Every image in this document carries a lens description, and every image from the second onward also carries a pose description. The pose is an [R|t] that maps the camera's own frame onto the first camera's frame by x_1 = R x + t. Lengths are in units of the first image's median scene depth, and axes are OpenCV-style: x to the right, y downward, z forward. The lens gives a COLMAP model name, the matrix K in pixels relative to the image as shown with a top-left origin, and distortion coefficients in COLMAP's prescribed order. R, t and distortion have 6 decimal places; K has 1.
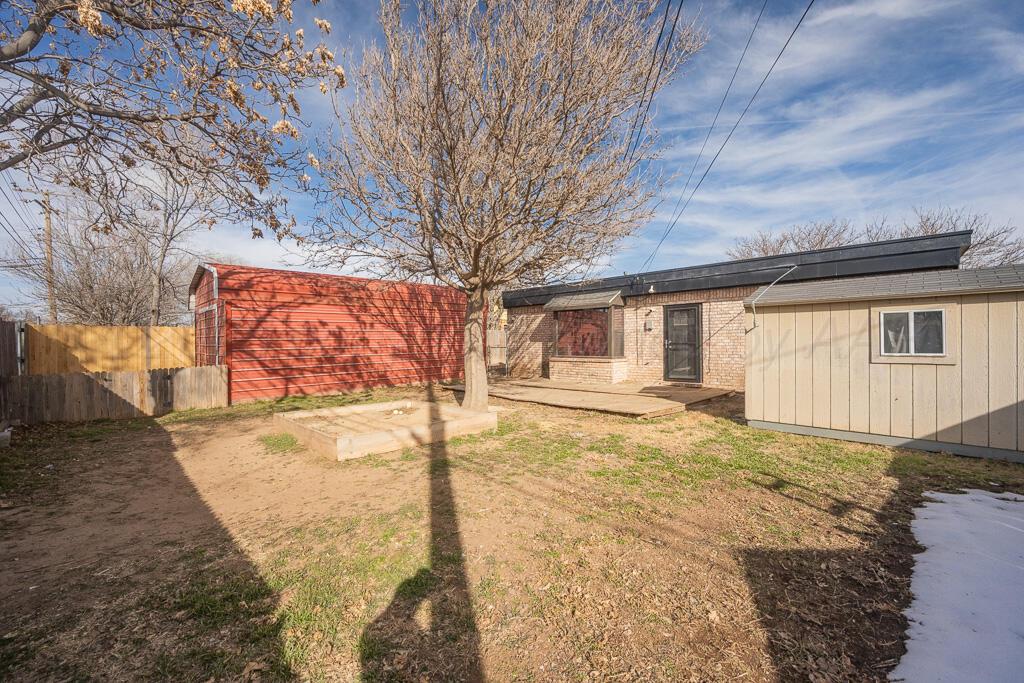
lens RADIAL K [[409.3, 0, 511.0], [0, 409.3, 344.3], [0, 0, 1]] dist [-0.000021, -0.000238]
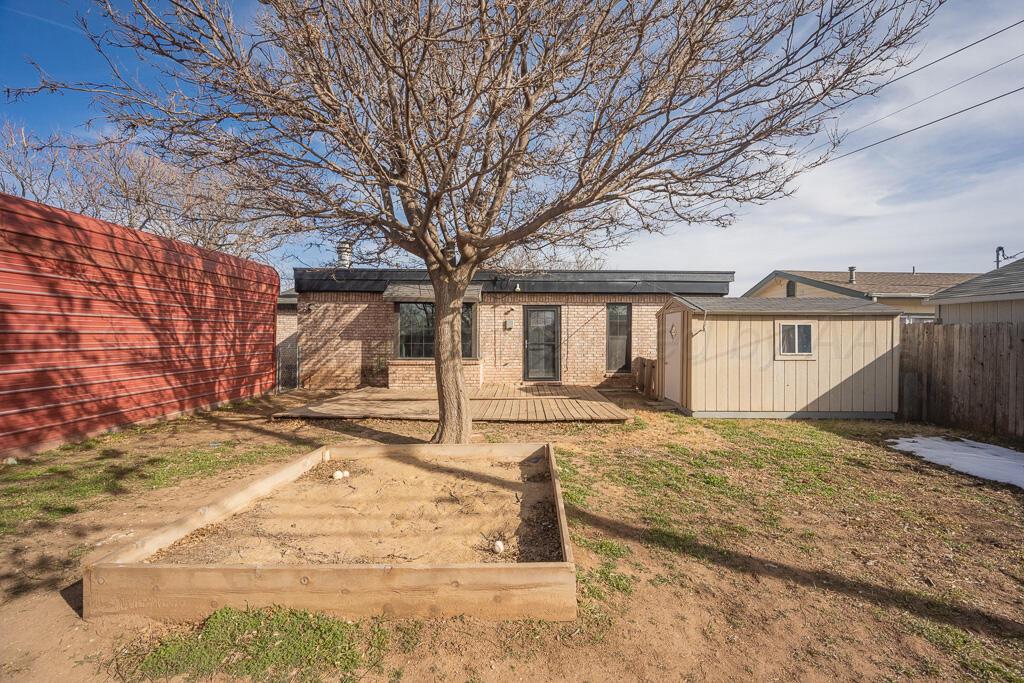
lens RADIAL K [[409.3, 0, 512.3], [0, 409.3, 338.7], [0, 0, 1]] dist [-0.000021, -0.000238]
pose [[0.694856, 0.010259, 0.719076, -0.340878], [-0.005748, 0.999946, -0.008712, -0.004646], [-0.719126, 0.001920, 0.694877, 0.317471]]
